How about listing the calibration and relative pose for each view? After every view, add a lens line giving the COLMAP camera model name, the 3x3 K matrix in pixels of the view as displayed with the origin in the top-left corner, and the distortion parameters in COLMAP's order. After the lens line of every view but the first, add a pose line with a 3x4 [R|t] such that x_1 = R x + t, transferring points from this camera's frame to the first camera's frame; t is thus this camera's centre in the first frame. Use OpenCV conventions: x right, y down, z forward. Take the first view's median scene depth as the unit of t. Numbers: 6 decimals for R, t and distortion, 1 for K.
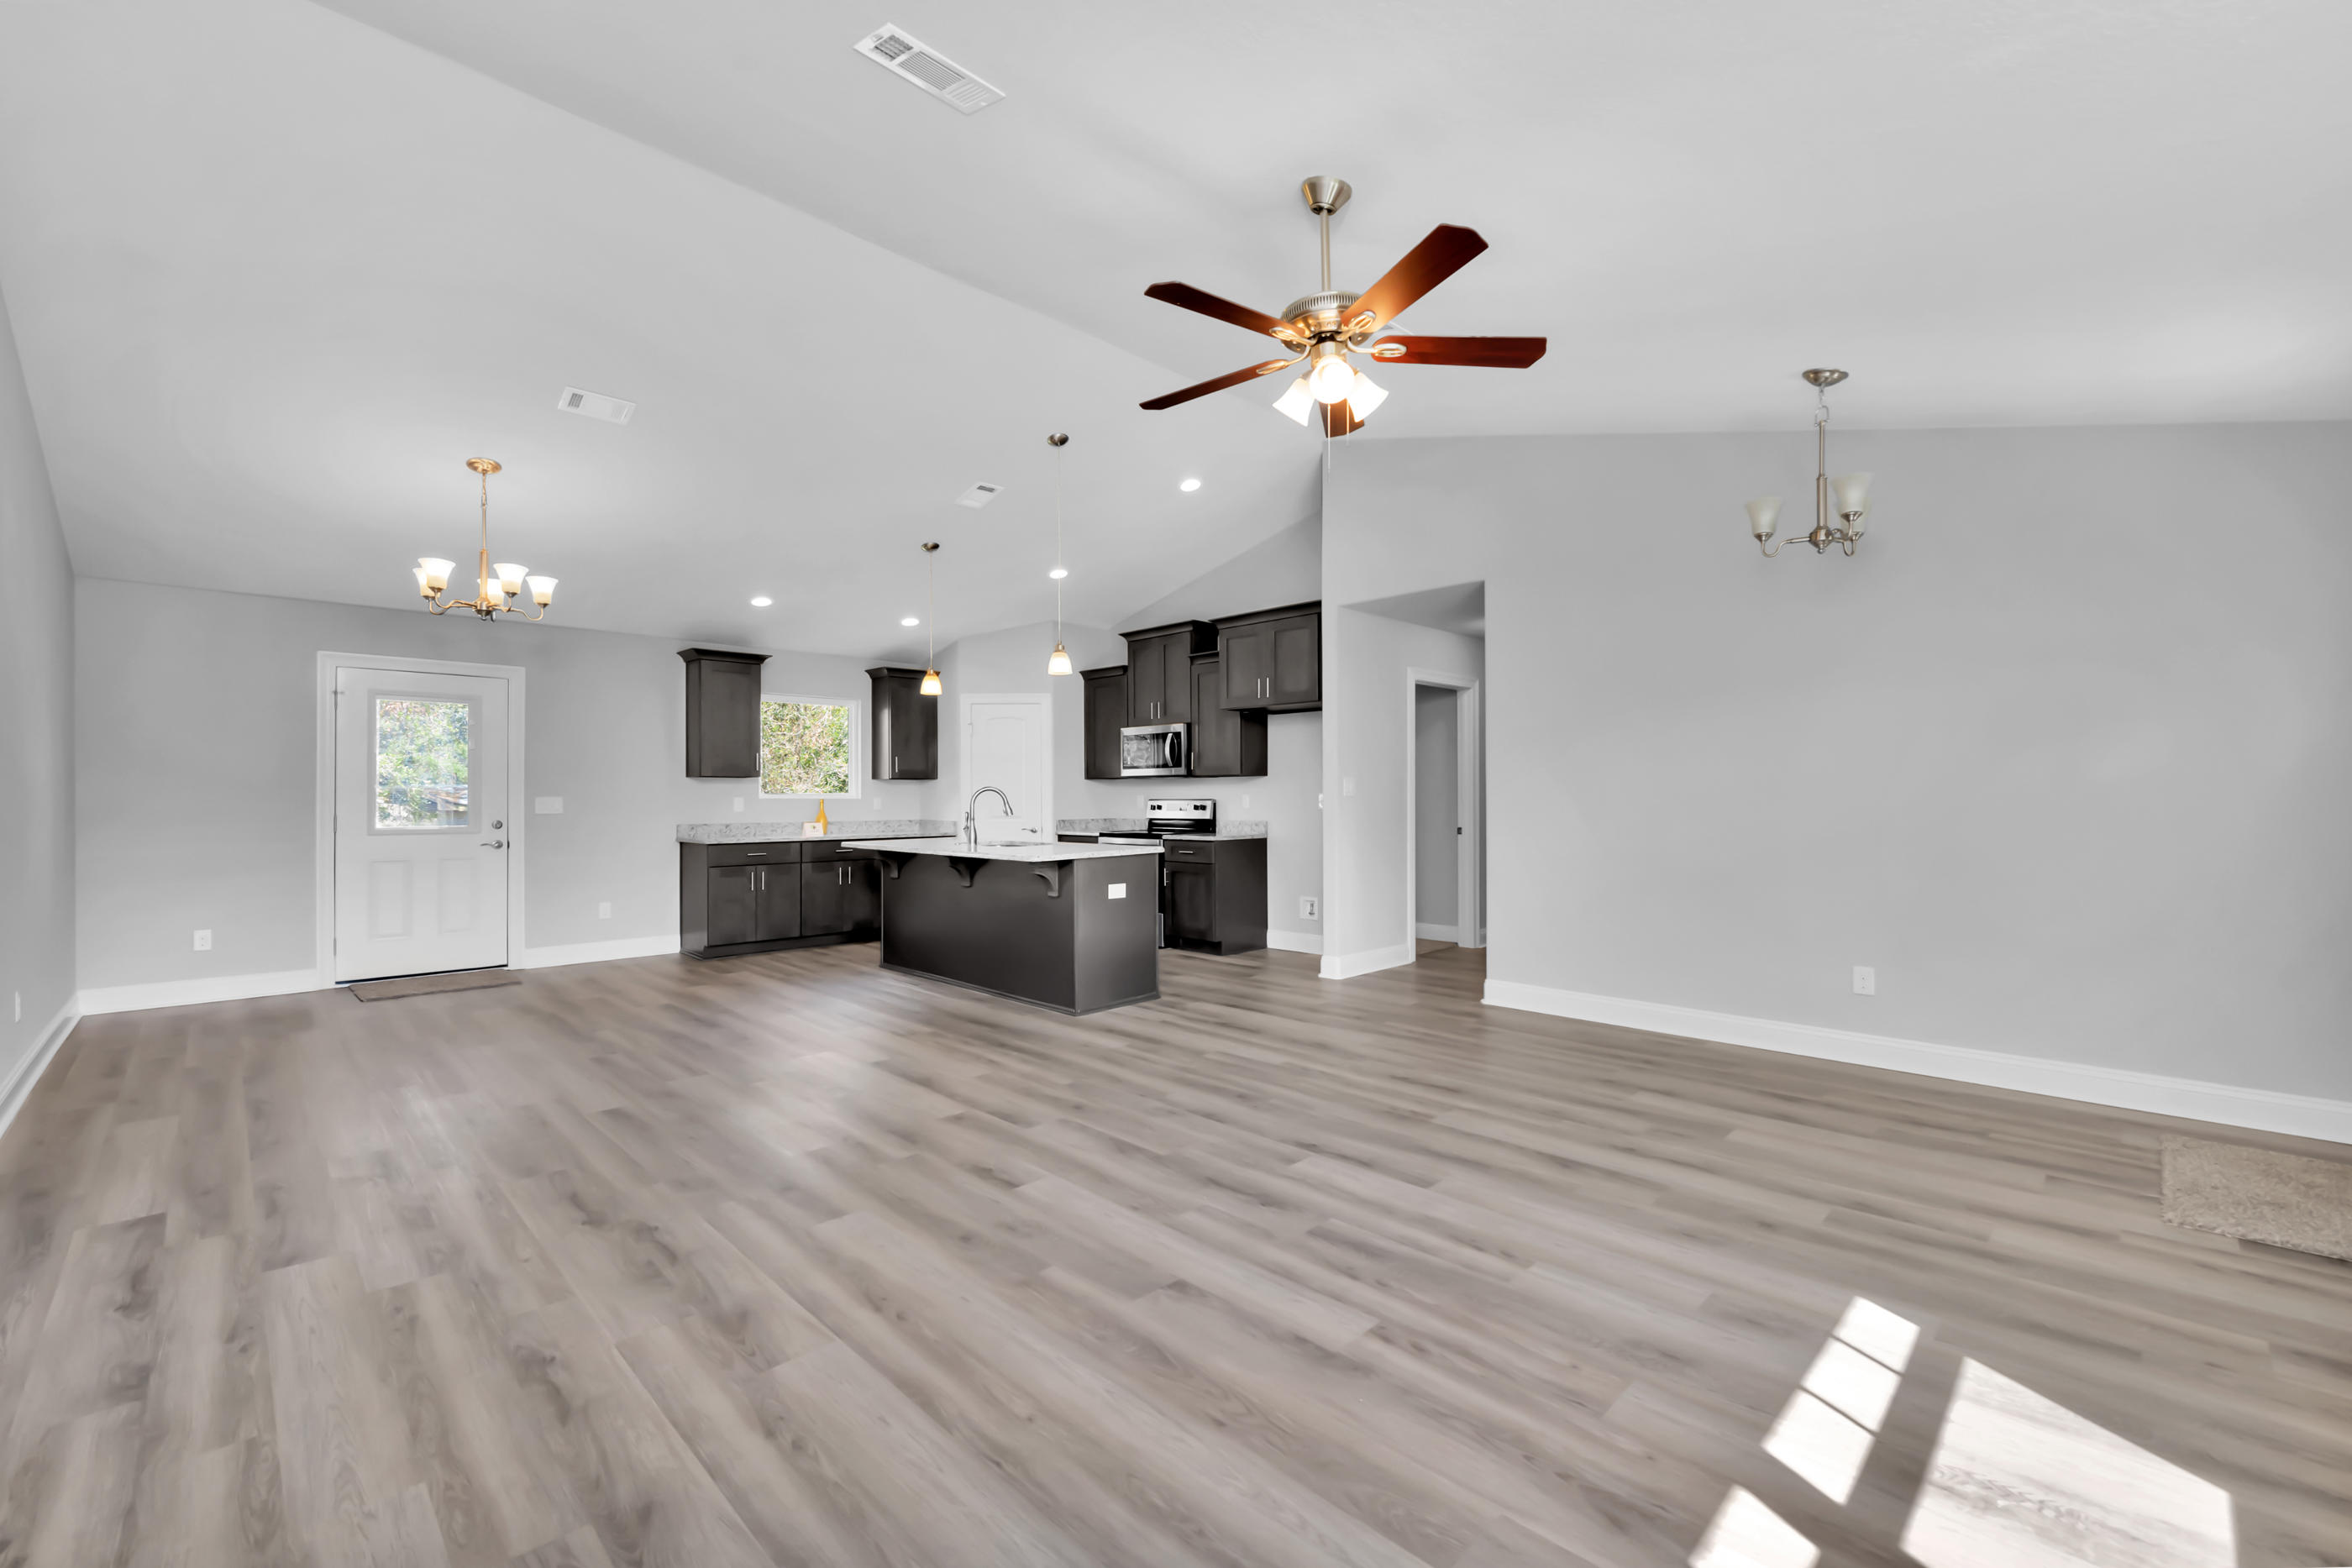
lens RADIAL K [[968.0, 0, 1183.1], [0, 968.0, 809.9], [0, 0, 1]] dist [0.003650, -0.002282]
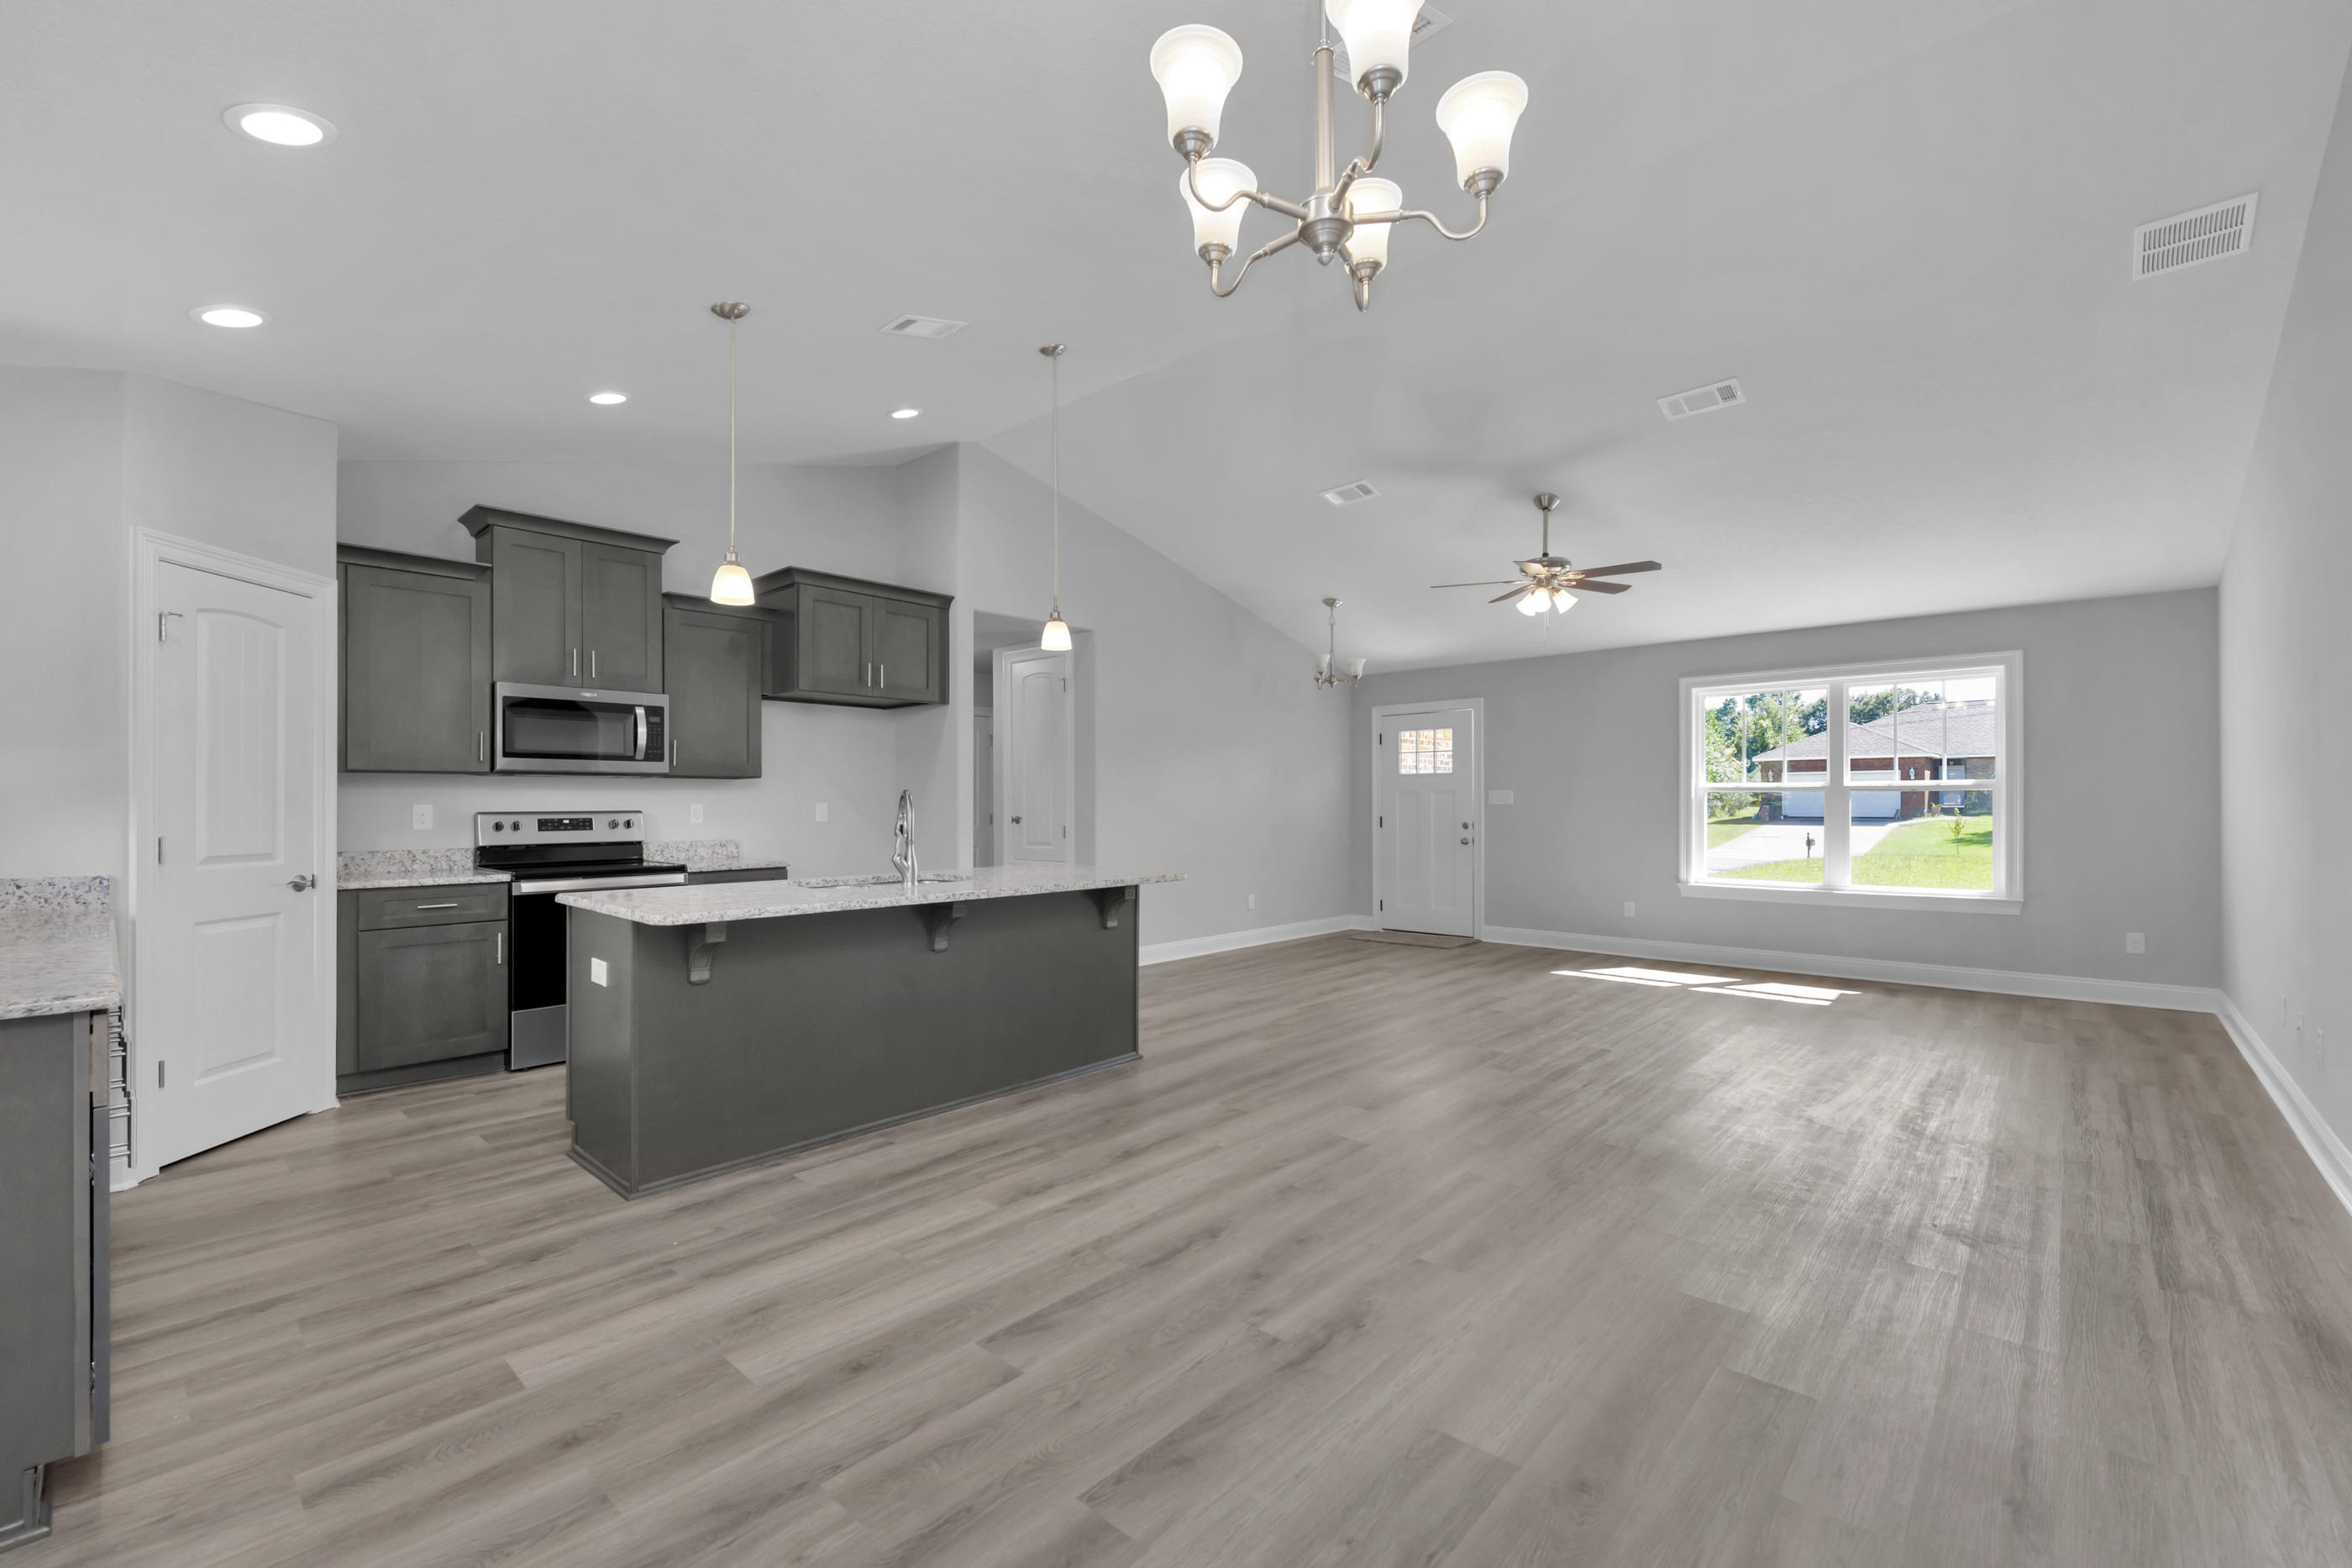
lens RADIAL K [[968.0, 0, 1188.0], [0, 968.0, 807.3], [0, 0, 1]] dist [0.003650, -0.002282]
pose [[-0.052858, 0.000506, 0.998602, -0.931948], [0.016490, 0.999864, 0.000366, -0.010541], [-0.998466, 0.016486, -0.052859, 0.952644]]
